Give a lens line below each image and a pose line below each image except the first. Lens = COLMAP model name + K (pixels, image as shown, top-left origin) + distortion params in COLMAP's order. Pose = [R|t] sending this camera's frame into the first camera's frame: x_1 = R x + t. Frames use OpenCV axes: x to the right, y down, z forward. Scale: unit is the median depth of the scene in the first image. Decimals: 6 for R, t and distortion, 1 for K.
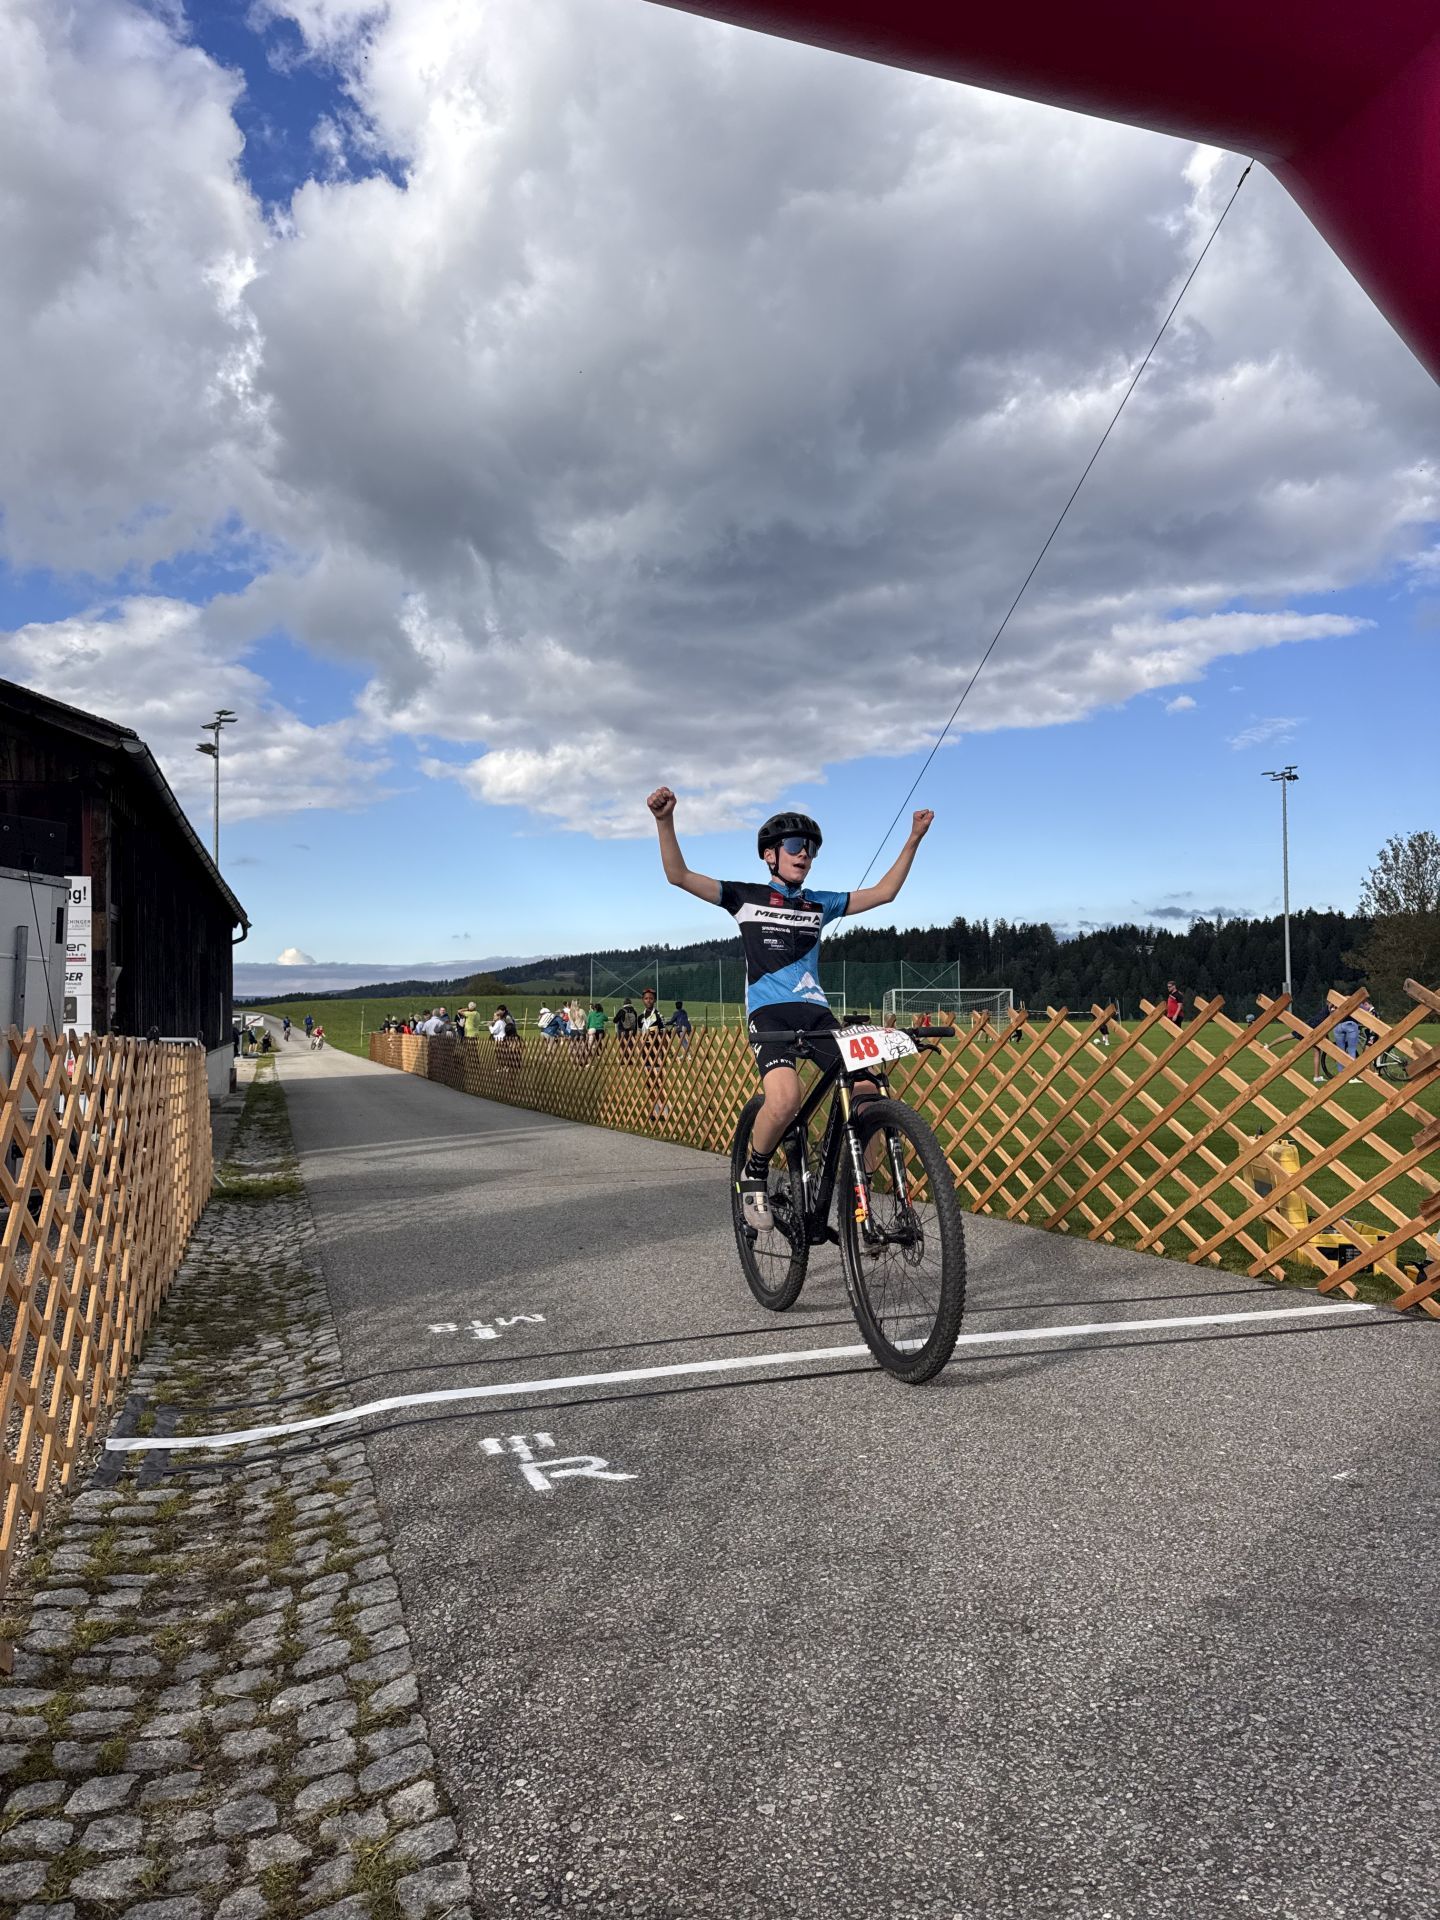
lens RADIAL K [[1358.2, 0, 744.8], [0, 1358.2, 937.3], [0, 0, 1]] dist [0.058252, -0.046544]
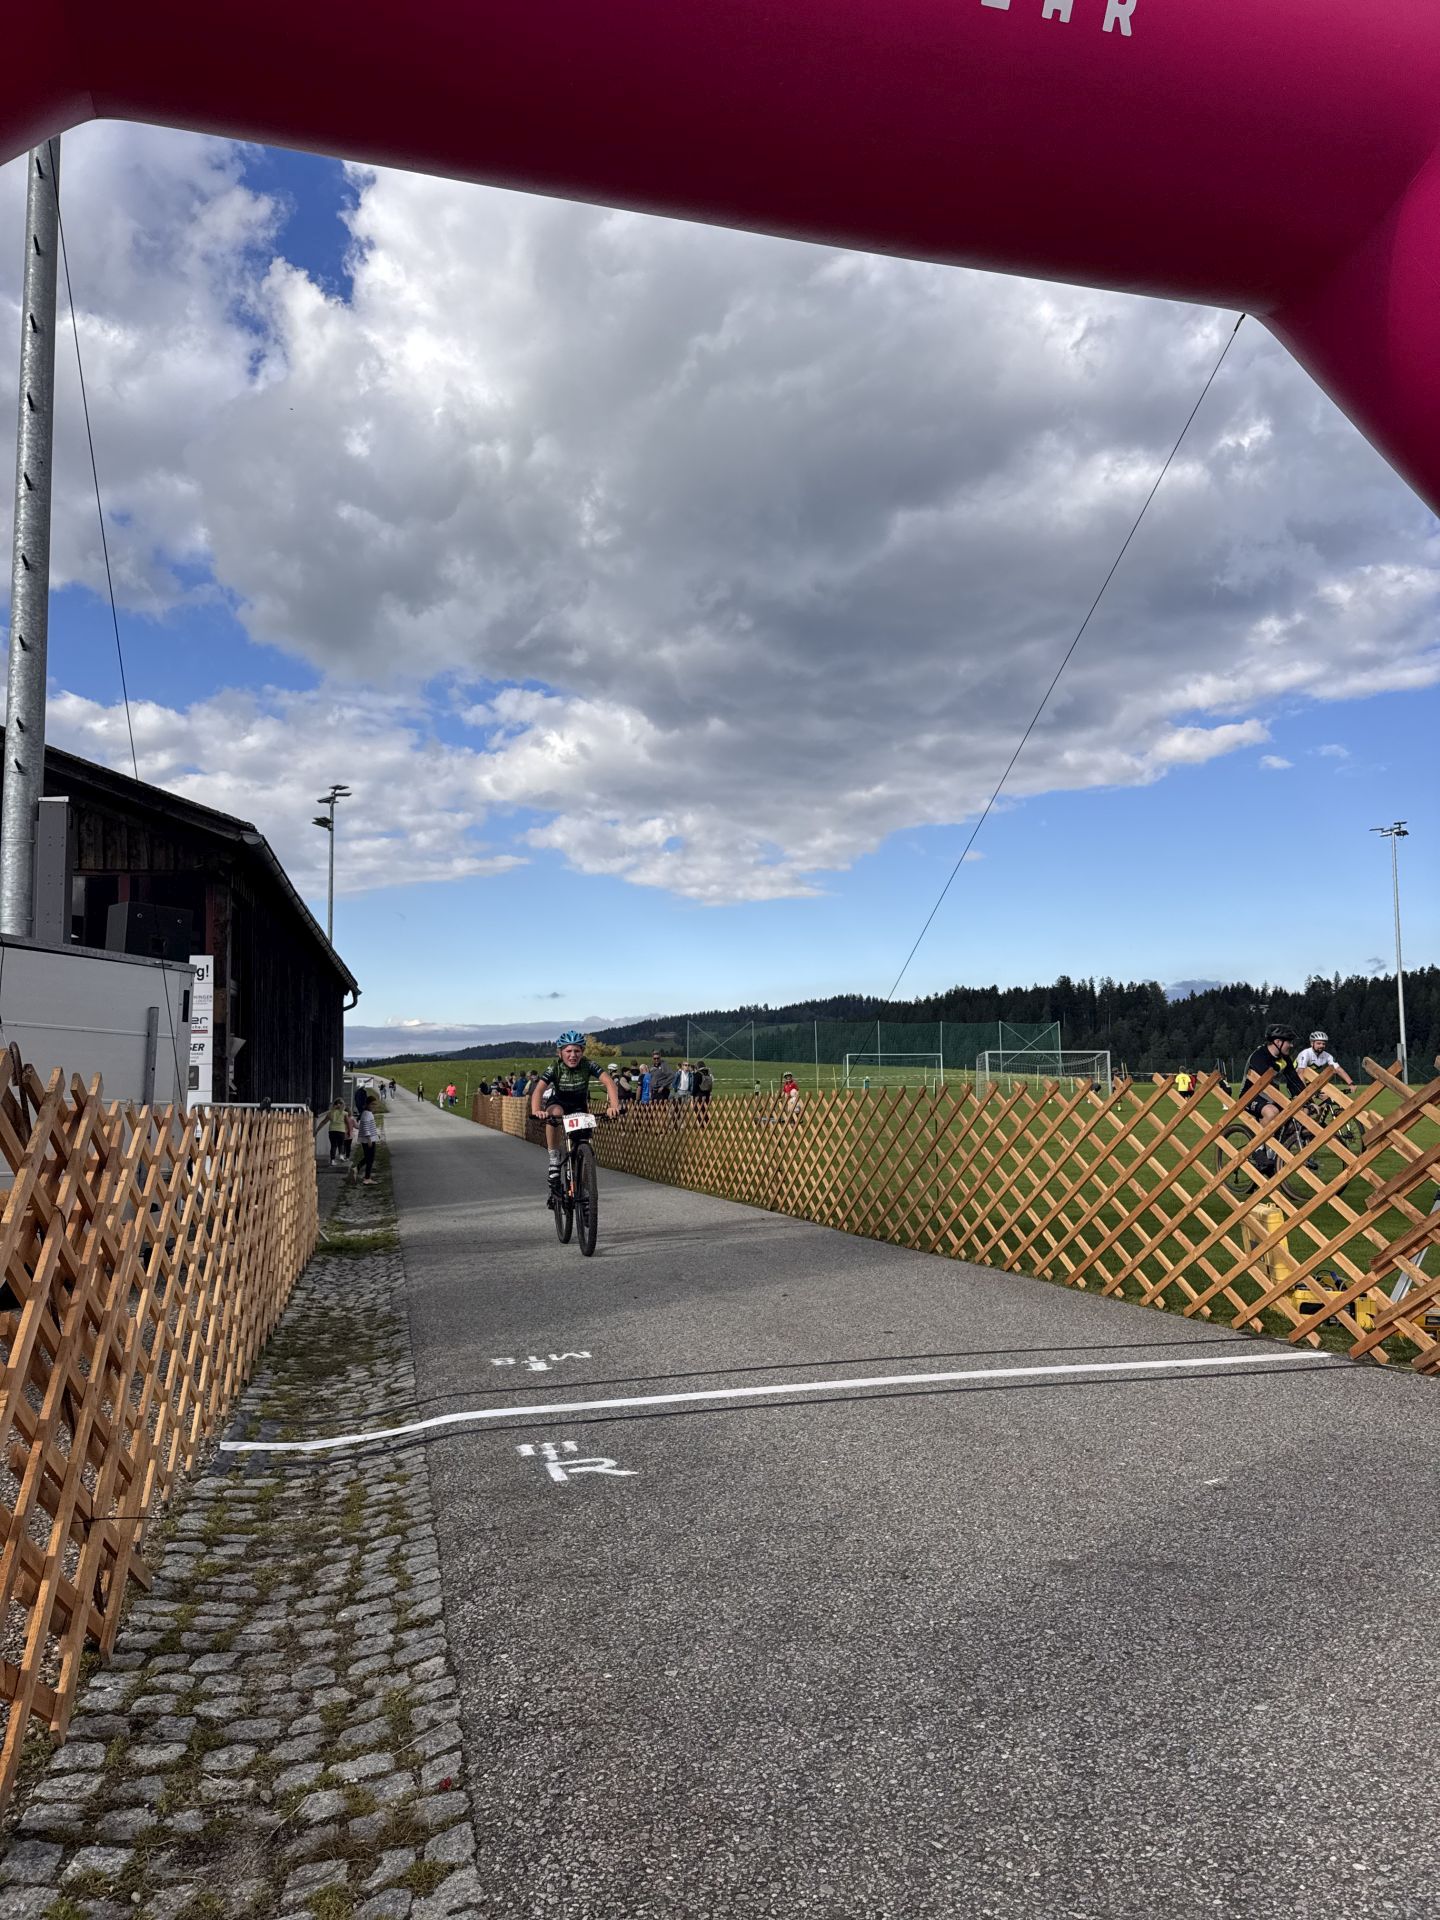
lens RADIAL K [[1358.2, 0, 741.1], [0, 1358.2, 941.7], [0, 0, 1]] dist [0.058252, -0.046544]
pose [[0.997087, -0.008307, -0.075816, 0.059679], [0.005172, 0.999127, -0.041445, -0.016863], [0.076094, 0.040932, 0.996260, -0.127295]]
